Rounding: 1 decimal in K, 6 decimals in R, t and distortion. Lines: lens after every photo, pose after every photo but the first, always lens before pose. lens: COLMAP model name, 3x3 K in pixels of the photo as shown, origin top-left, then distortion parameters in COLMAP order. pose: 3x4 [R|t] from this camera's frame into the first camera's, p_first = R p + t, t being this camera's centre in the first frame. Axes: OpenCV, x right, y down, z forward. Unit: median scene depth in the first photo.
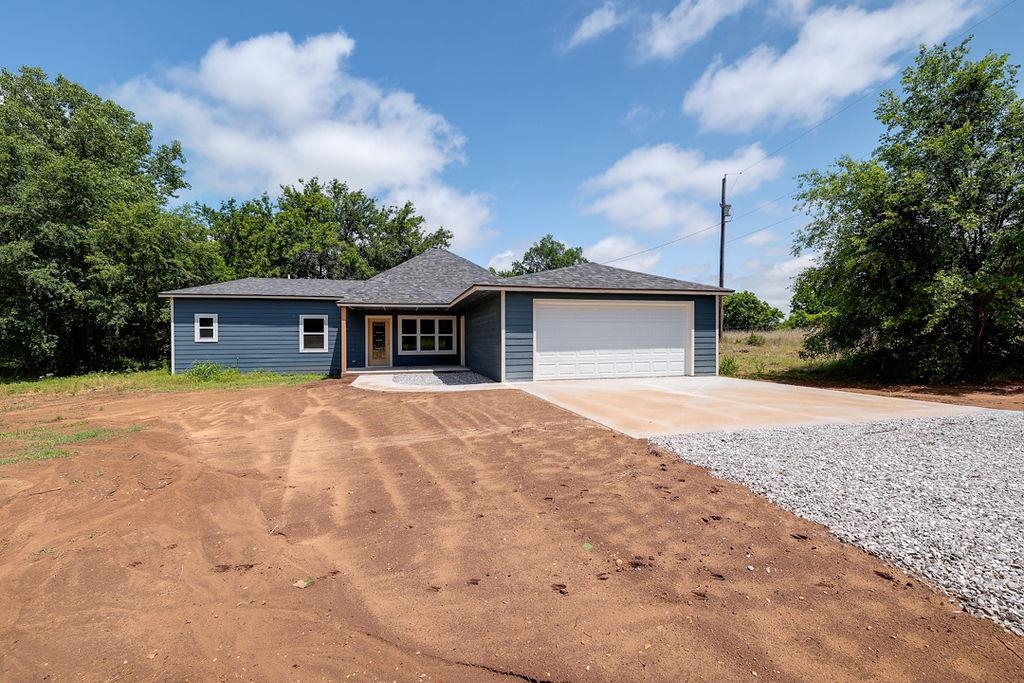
lens RADIAL K [[435.6, 0, 508.1], [0, 435.6, 340.0], [0, 0, 1]] dist [0.000523, -0.000294]
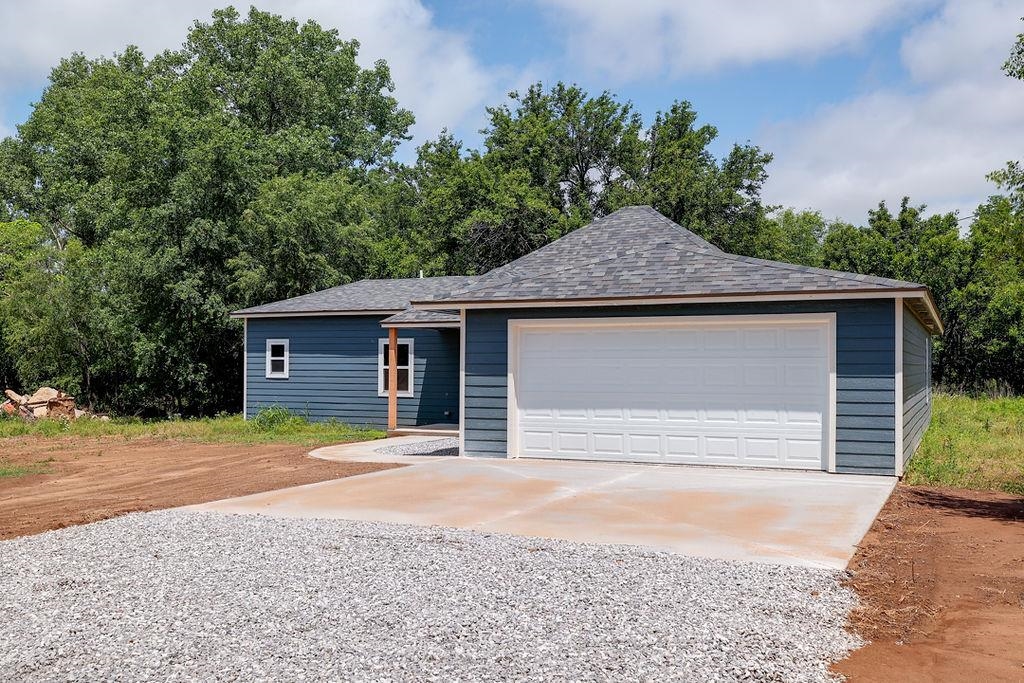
lens RADIAL K [[997.3, 0, 495.6], [0, 997.3, 343.1], [0, 0, 1]] dist [0.008600, 0.006178]
pose [[0.771911, -0.005183, -0.635709, 0.609839], [-0.008574, 0.999791, -0.018563, -0.024764], [0.635672, 0.019780, 0.771706, -0.046140]]
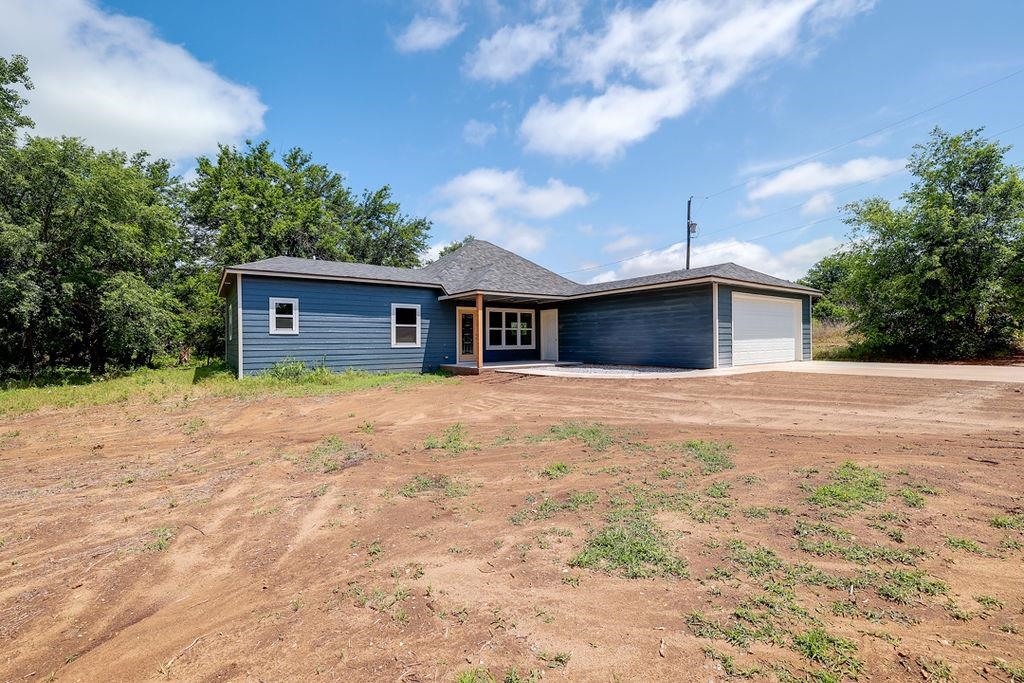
lens RADIAL K [[435.6, 0, 508.1], [0, 435.6, 340.0], [0, 0, 1]] dist [0.000523, -0.000294]
pose [[0.930547, -0.001459, 0.366170, -0.577639], [0.005100, 0.999947, -0.008977, 0.022694], [-0.366137, 0.010221, 0.930505, 0.124167]]
